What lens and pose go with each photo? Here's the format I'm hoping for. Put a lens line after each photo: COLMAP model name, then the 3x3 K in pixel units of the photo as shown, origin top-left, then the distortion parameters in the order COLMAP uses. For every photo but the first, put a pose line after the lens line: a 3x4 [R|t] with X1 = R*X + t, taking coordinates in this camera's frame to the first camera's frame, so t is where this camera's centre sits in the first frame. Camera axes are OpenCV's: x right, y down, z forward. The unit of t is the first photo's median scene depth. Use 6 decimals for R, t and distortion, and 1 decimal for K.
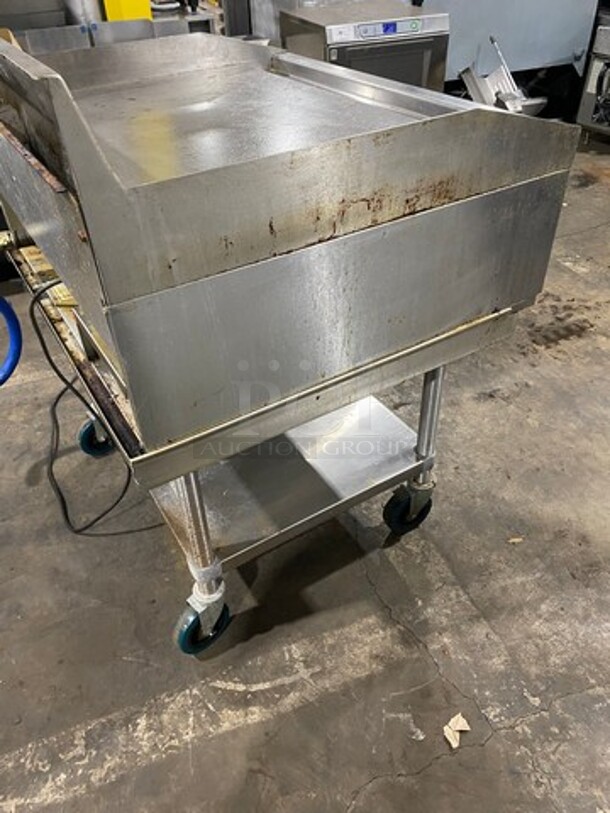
lens RADIAL K [[614.0, 0, 302.2], [0, 614.0, 406.0], [0, 0, 1]] dist [-0.010769, -0.000330]
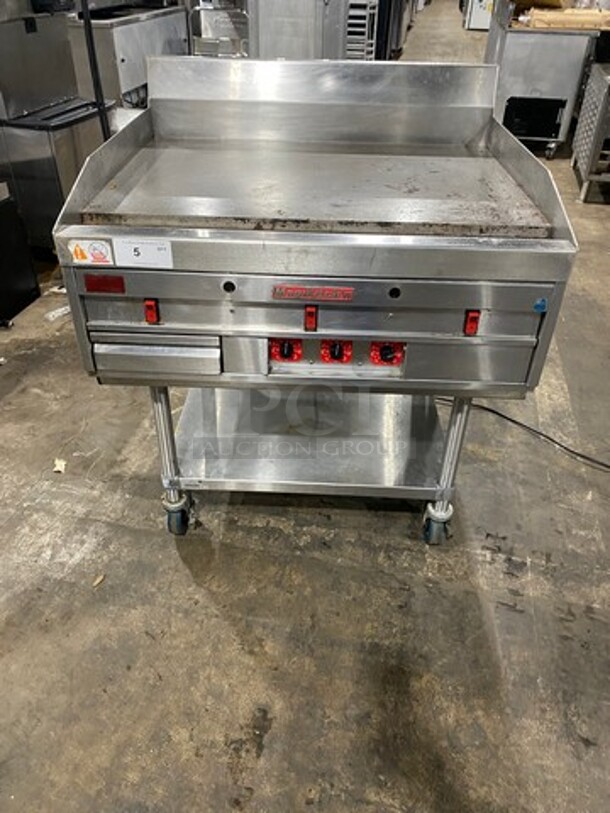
lens RADIAL K [[614.0, 0, 301.2], [0, 614.0, 402.5], [0, 0, 1]] dist [-0.010769, -0.000330]
pose [[-0.557506, 0.510694, -0.654507, 0.827129], [-0.522026, 0.397364, 0.754712, -1.067484], [0.645505, 0.762426, 0.045063, 1.128680]]
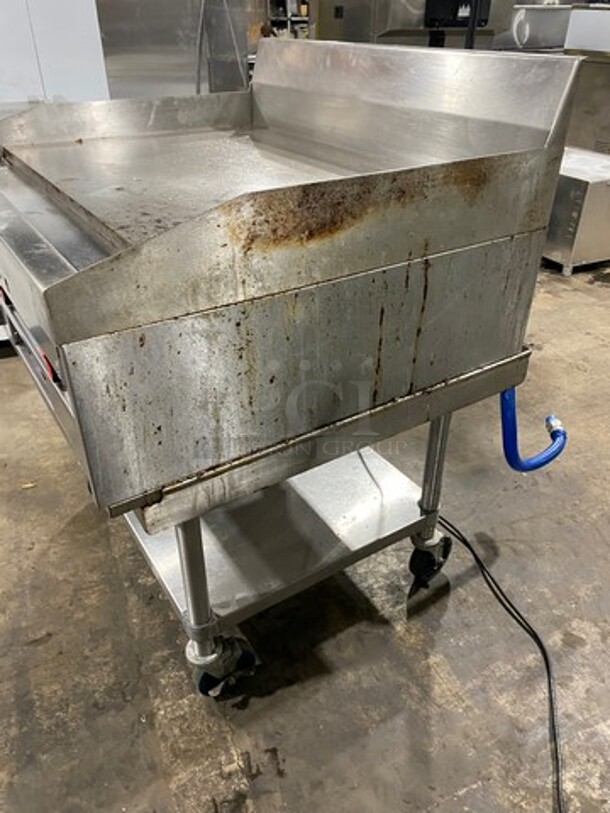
lens RADIAL K [[614.0, 0, 303.6], [0, 614.0, 409.6], [0, 0, 1]] dist [-0.010769, -0.000330]
pose [[-0.999148, 0.041260, 0.000327, -0.231671], [0.013398, 0.316929, 0.948355, -1.137570], [0.039025, 0.947551, -0.317212, 1.504941]]
